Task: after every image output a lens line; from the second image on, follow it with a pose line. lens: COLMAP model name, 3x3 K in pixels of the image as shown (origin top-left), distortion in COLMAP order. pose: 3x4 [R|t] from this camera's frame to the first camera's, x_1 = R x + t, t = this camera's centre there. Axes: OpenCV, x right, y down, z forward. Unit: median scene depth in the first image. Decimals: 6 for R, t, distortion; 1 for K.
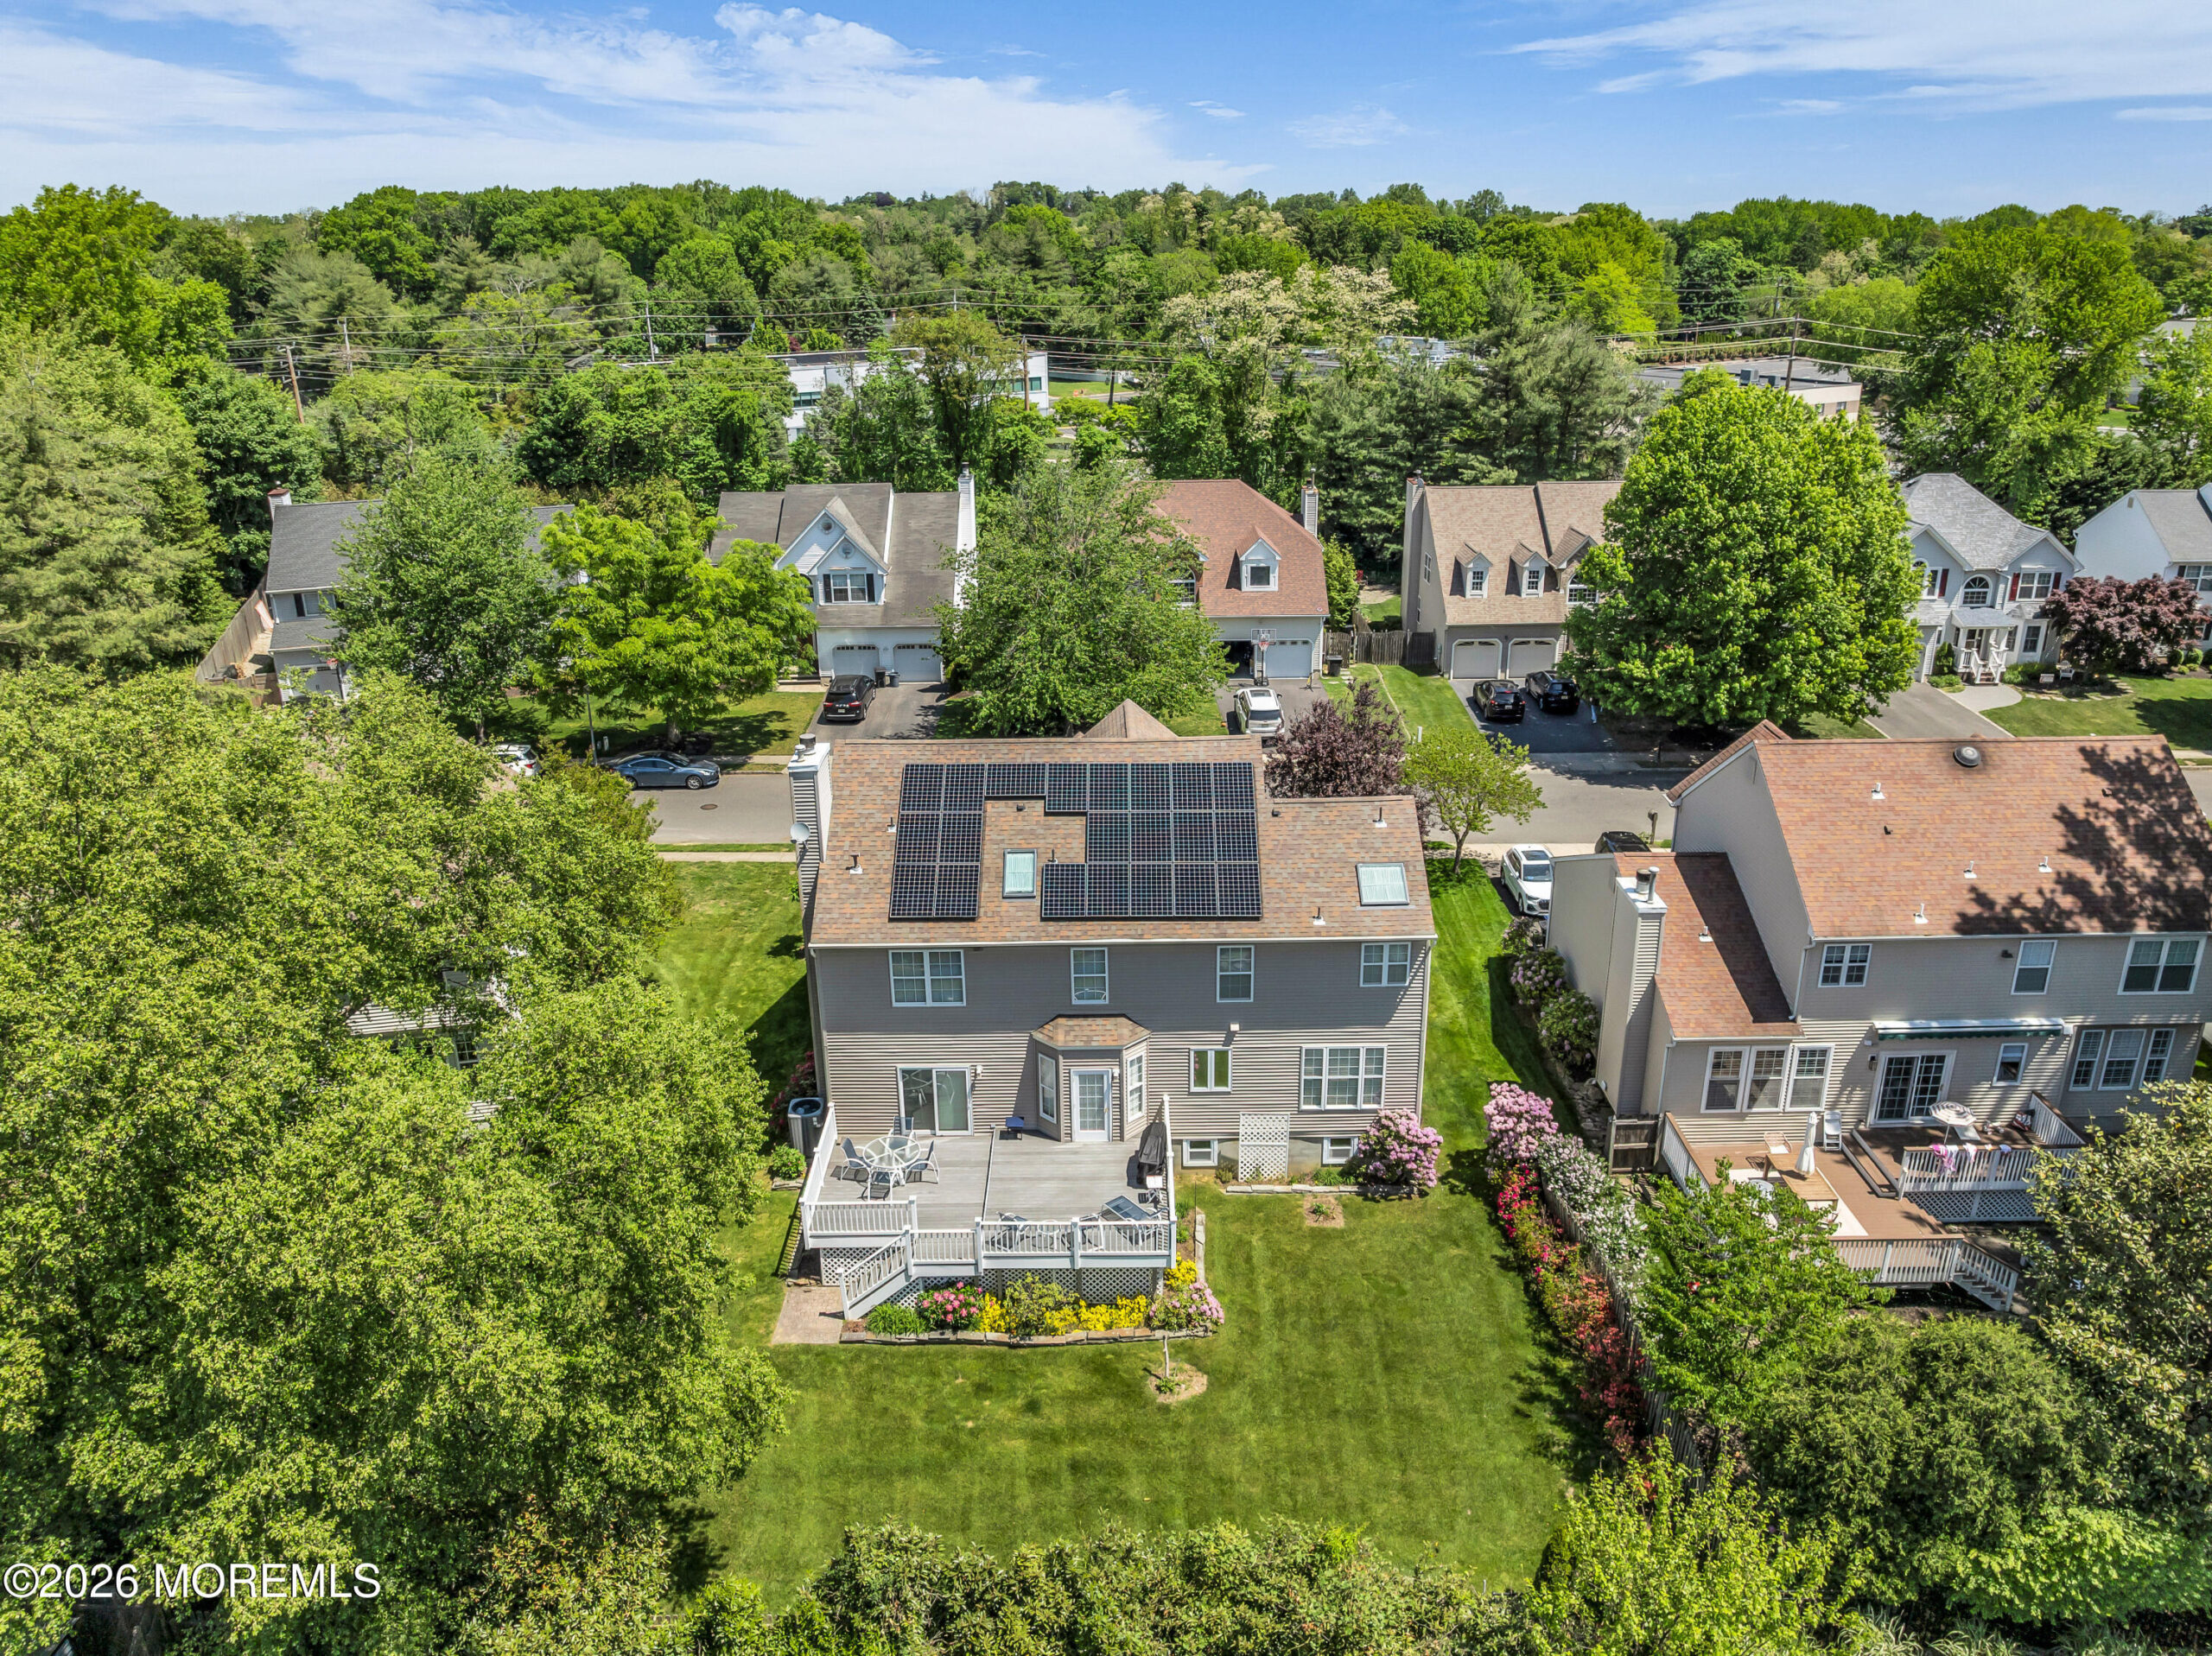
lens RADIAL K [[1576.3, 0, 1095.6], [0, 1576.3, 827.2], [0, 0, 1]] dist [-0.051978, 0.033346]
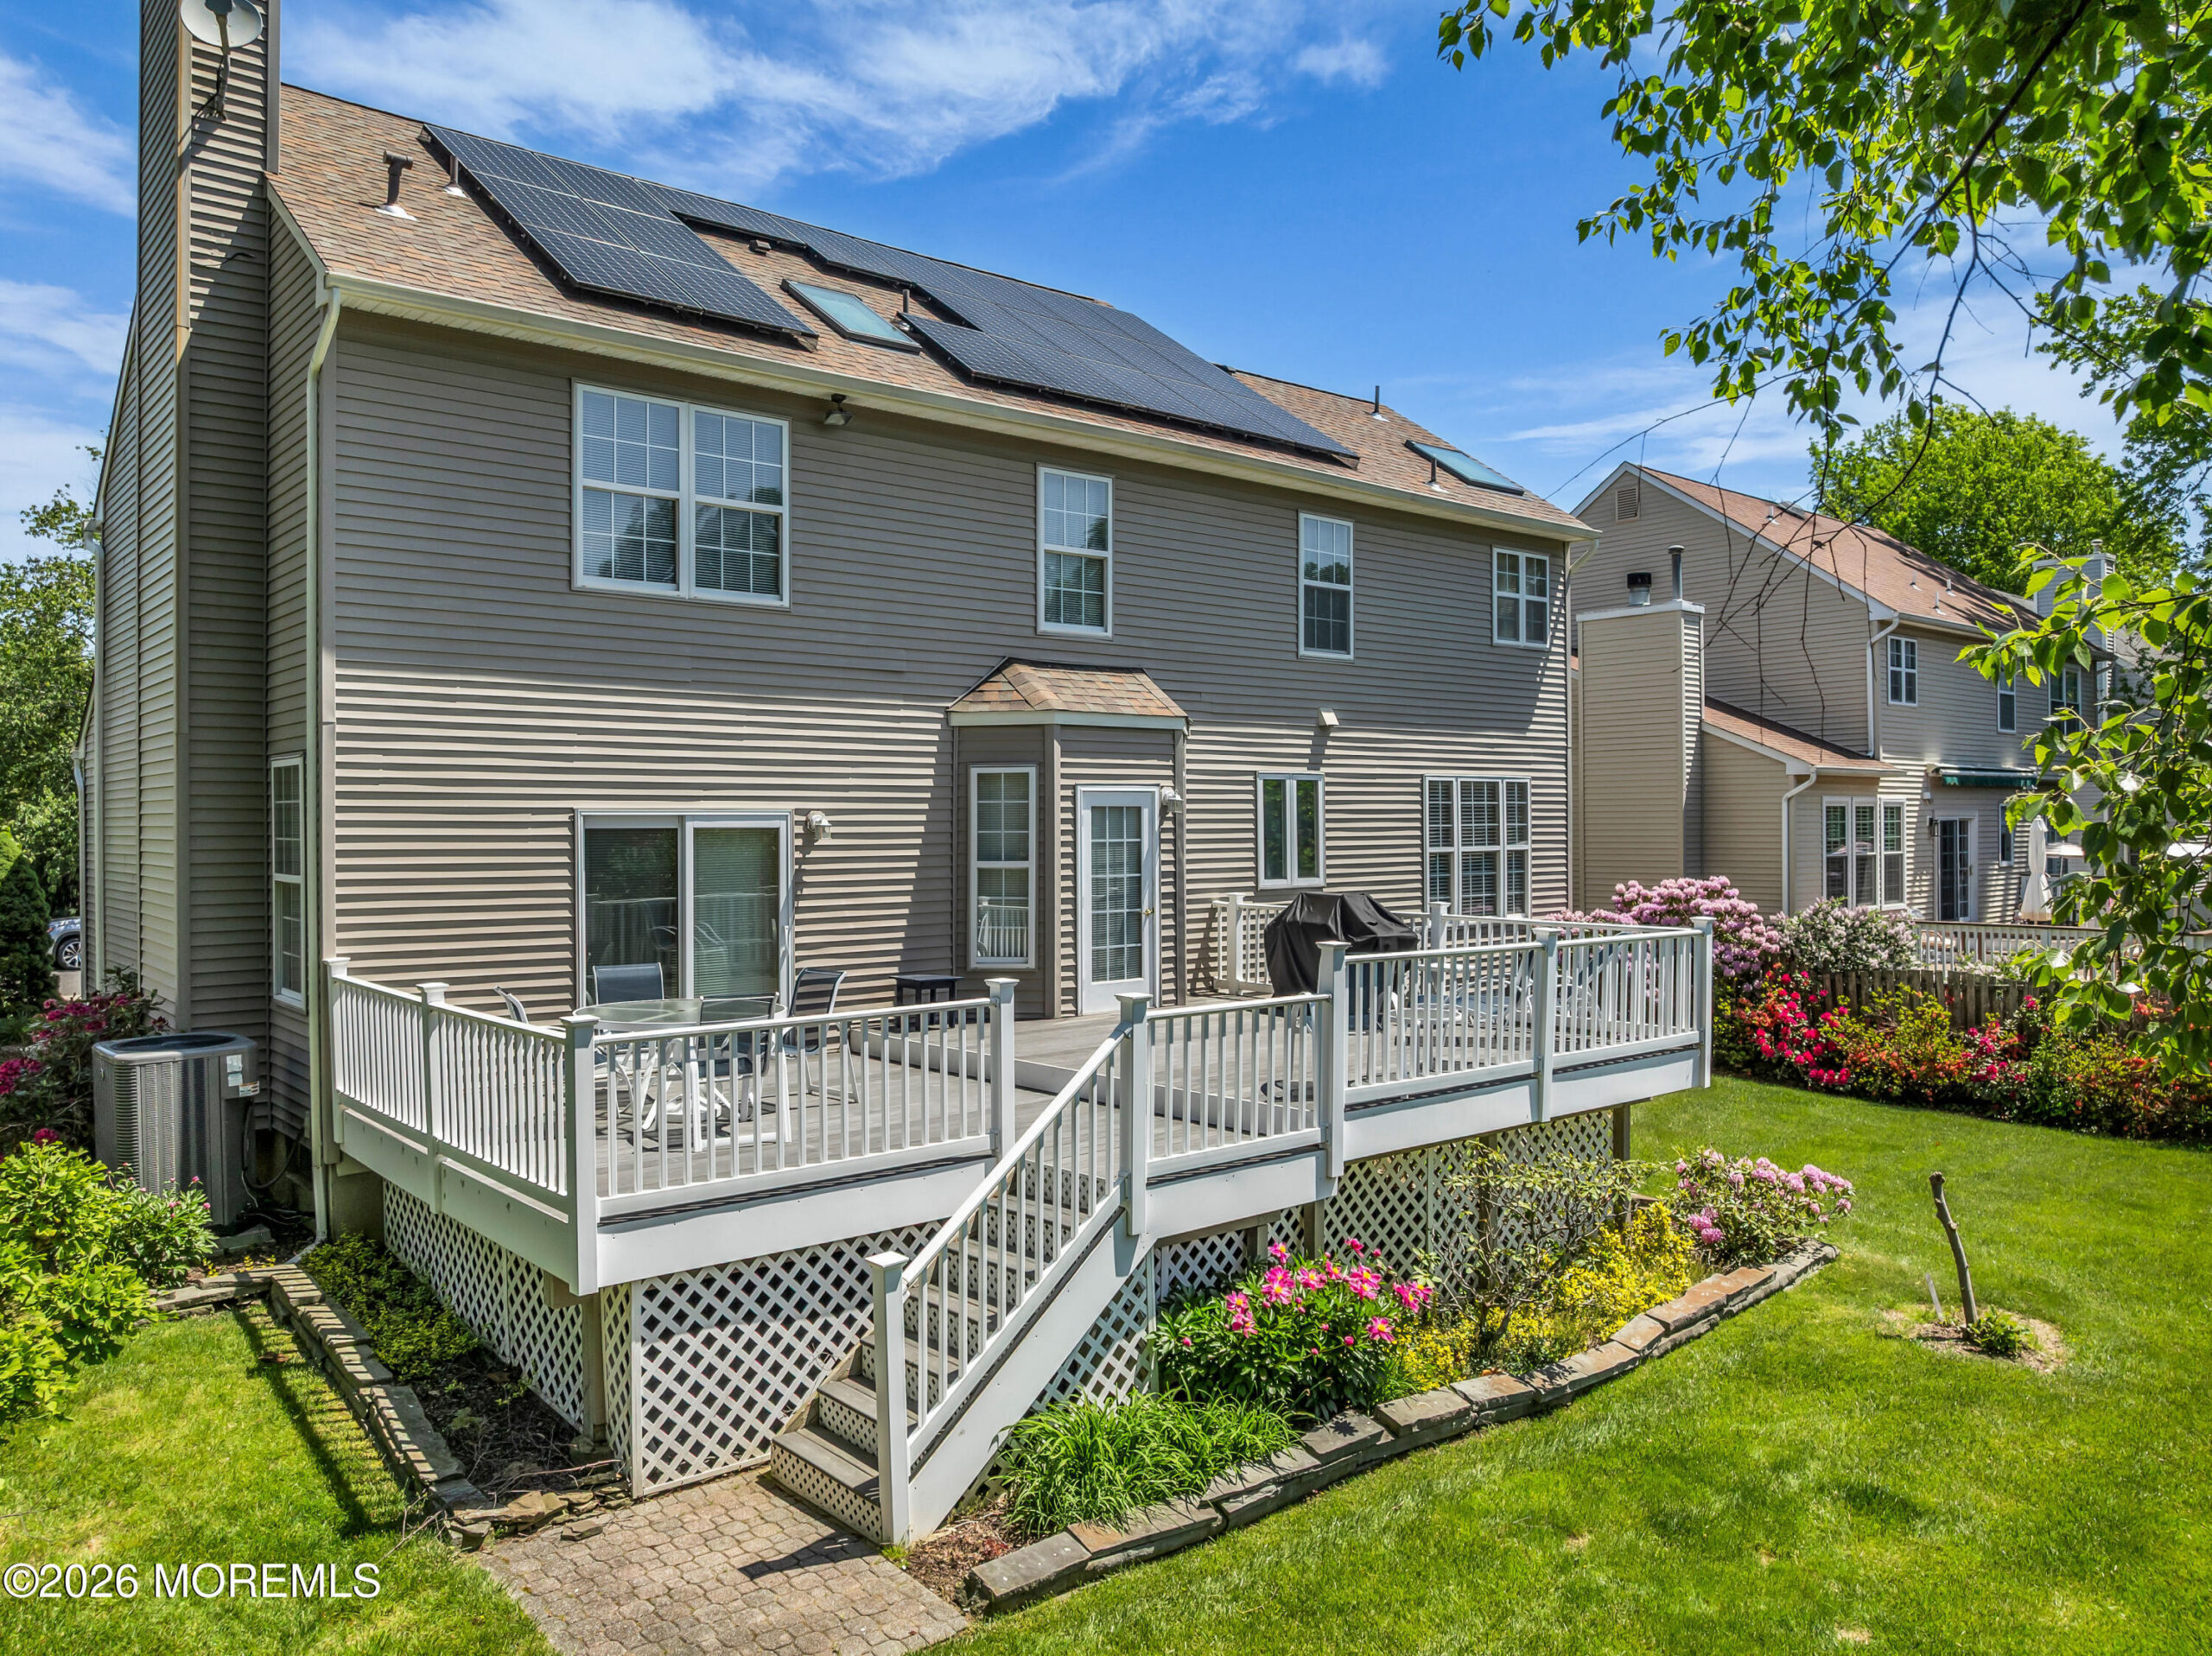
lens RADIAL K [[1576.3, 0, 1104.7], [0, 1576.3, 830.0], [0, 0, 1]] dist [-0.051978, 0.033346]
pose [[0.752890, 0.015716, 0.657958, -0.250052], [0.223377, 0.934270, -0.277923, 0.264738], [-0.619079, 0.356219, 0.699893, 0.738093]]
